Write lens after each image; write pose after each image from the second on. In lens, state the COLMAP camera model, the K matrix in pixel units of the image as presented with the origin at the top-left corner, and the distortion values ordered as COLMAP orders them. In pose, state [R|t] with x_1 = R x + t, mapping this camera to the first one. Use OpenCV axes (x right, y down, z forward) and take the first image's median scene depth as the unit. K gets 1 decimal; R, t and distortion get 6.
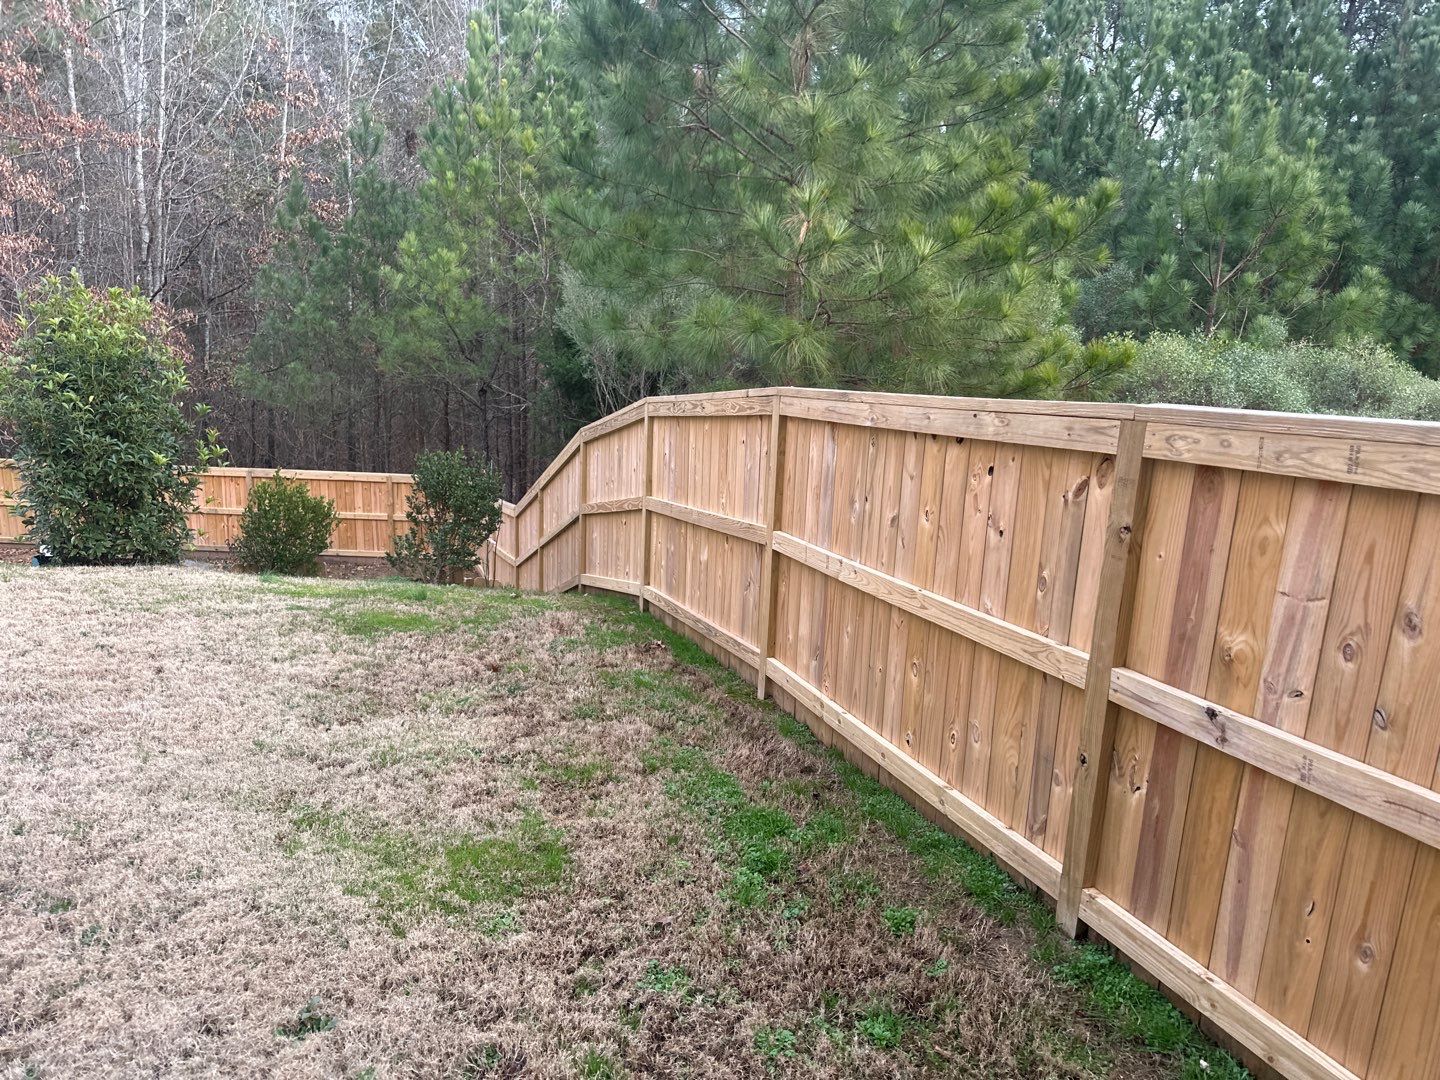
lens RADIAL K [[933.2, 0, 720.0], [0, 933.2, 540.0], [0, 0, 1]] dist [0.016379, -0.003452]
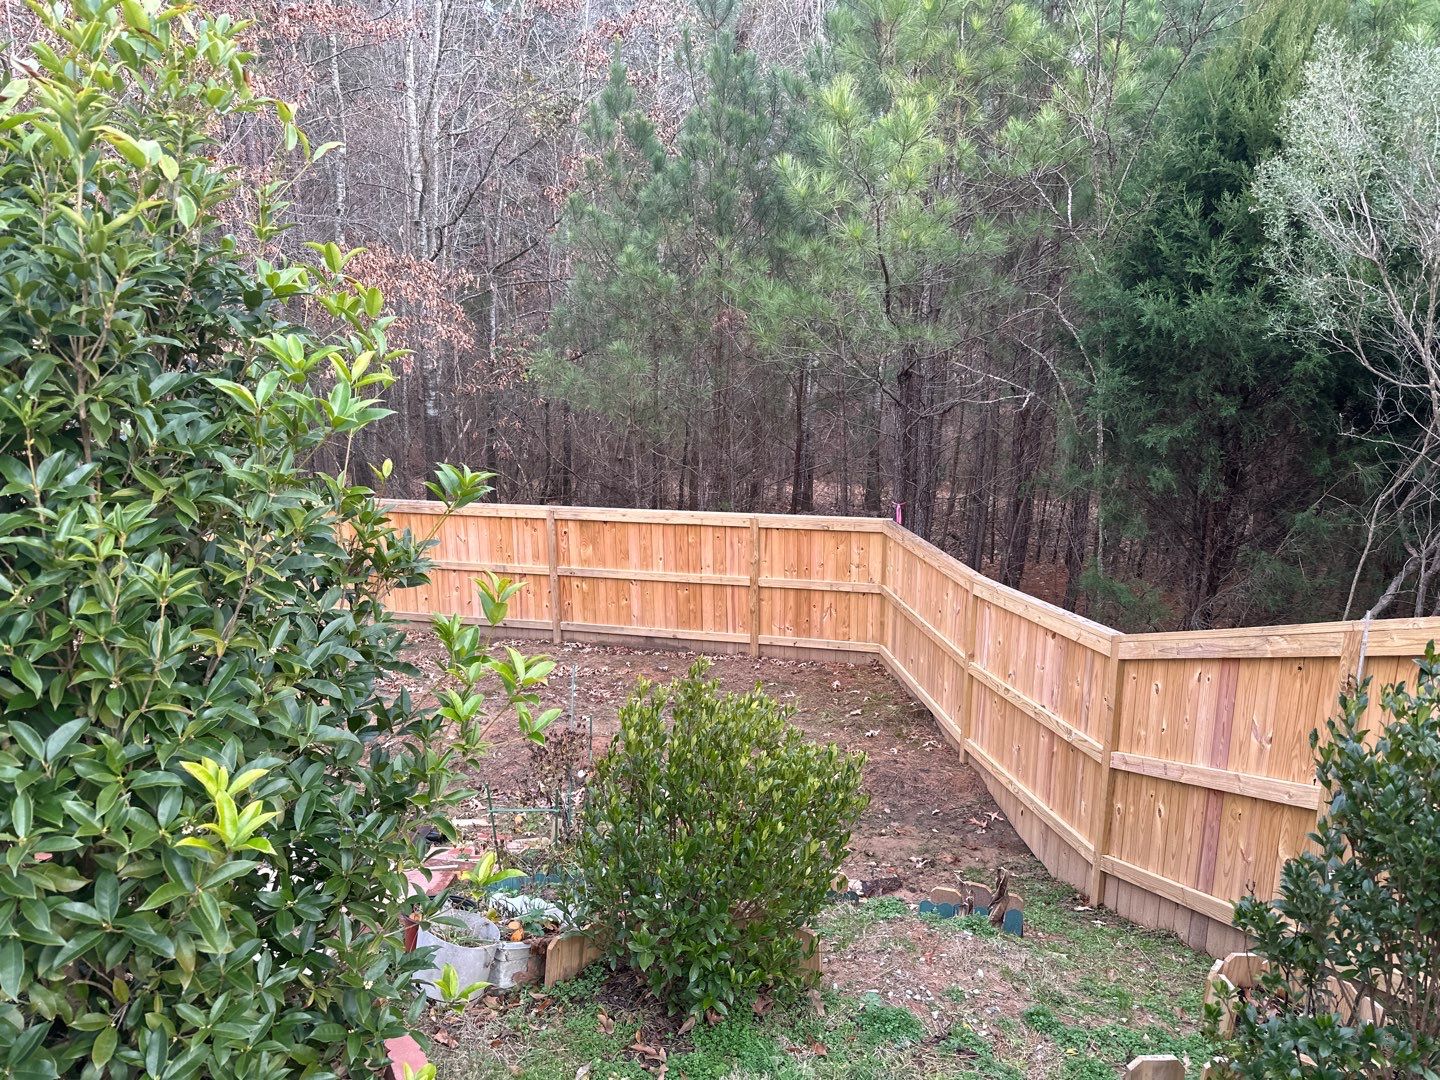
lens RADIAL K [[933.2, 0, 720.0], [0, 933.2, 540.0], [0, 0, 1]] dist [0.016379, -0.003452]
pose [[0.966556, 0.006430, -0.256374, -0.215008], [-0.000939, 0.999768, 0.021536, -0.066774], [0.256453, -0.020575, 0.966338, 0.387852]]
